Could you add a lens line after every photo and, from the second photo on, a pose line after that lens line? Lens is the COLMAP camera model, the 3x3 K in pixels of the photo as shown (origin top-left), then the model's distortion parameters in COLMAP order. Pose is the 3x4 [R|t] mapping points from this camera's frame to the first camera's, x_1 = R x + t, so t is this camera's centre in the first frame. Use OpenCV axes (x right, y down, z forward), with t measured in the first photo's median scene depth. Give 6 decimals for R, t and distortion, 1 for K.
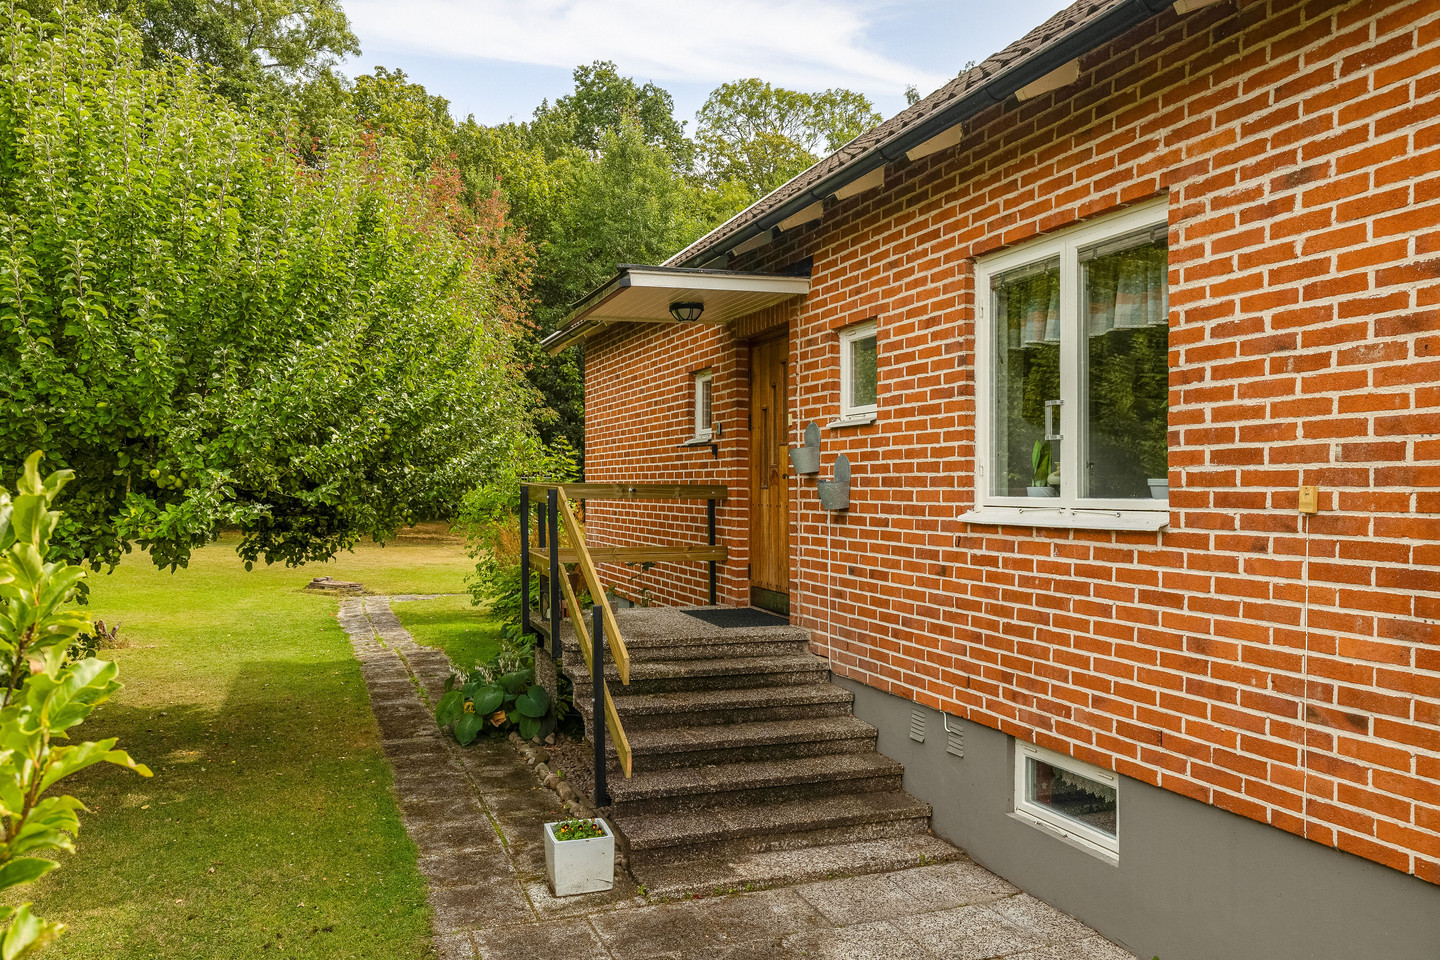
lens RADIAL K [[1079.6, 0, 715.8], [0, 1079.6, 480.3], [0, 0, 1]] dist [-0.004053, 0.001899]
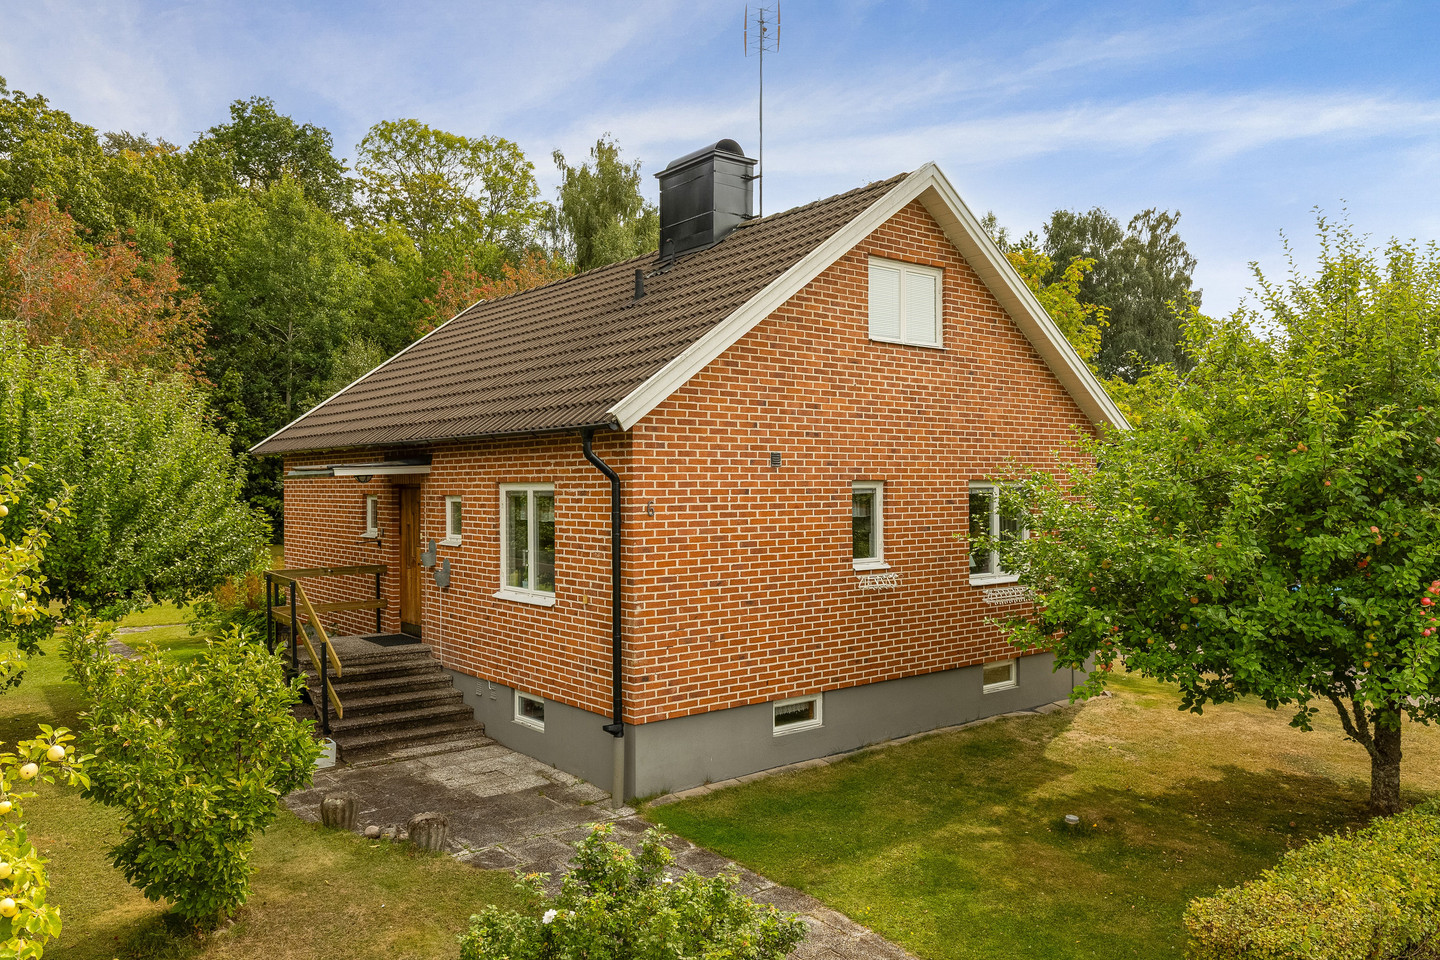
lens RADIAL K [[1023.9, 0, 724.8], [0, 1023.9, 479.5], [0, 0, 1]] dist [-0.001289, 0.007117]
pose [[0.946743, -0.004997, 0.321951, -0.006370], [0.006329, 0.999975, -0.003091, -0.168790], [-0.321928, 0.004964, 0.946751, -1.023362]]
